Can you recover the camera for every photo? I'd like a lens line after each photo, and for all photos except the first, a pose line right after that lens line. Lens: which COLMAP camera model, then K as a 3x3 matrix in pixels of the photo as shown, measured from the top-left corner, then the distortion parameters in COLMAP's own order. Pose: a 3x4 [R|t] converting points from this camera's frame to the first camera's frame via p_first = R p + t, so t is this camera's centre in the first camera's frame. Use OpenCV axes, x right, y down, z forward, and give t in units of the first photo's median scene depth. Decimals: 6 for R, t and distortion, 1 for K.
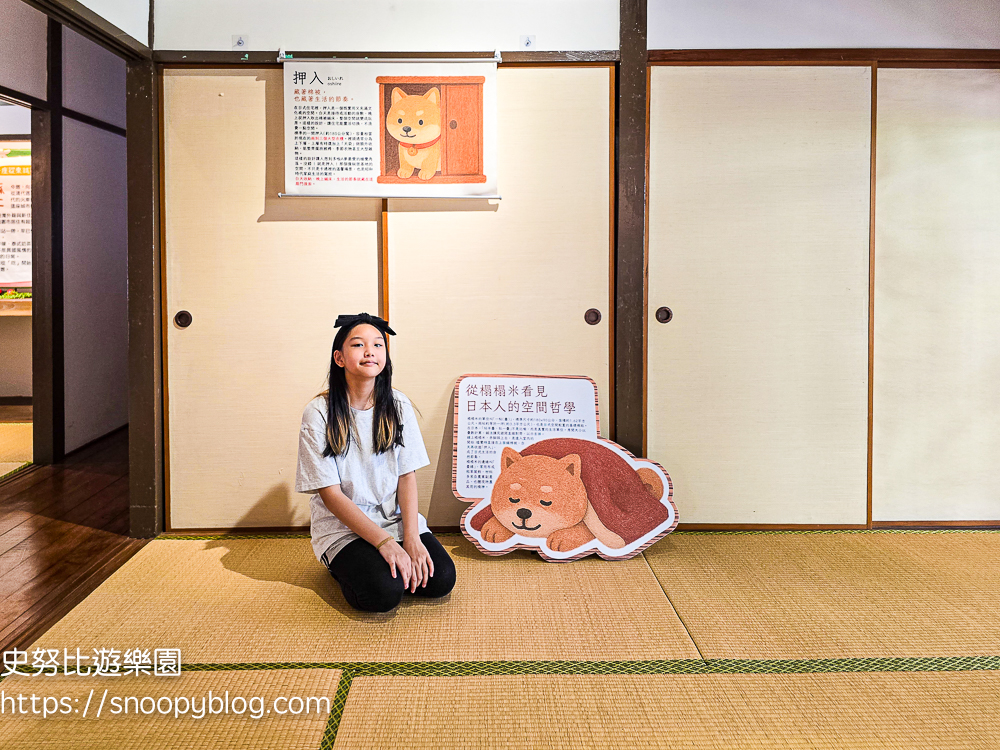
lens RADIAL K [[678.4, 0, 493.9], [0, 678.4, 363.8], [0, 0, 1]] dist [0.058346, -0.058718]
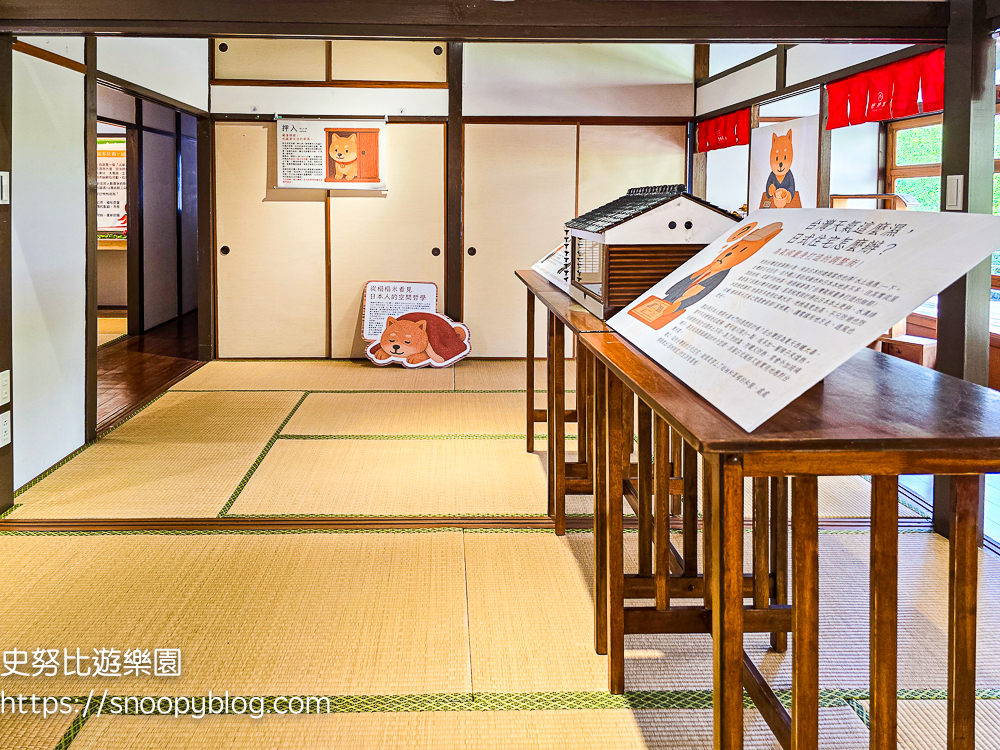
lens RADIAL K [[678.4, 0, 493.9], [0, 678.4, 363.8], [0, 0, 1]] dist [0.058346, -0.058718]
pose [[0.999926, 0.006621, 0.010169, 0.300830], [-0.006737, 0.999912, 0.011397, 0.234122], [-0.010093, -0.011464, 0.999883, -0.981106]]
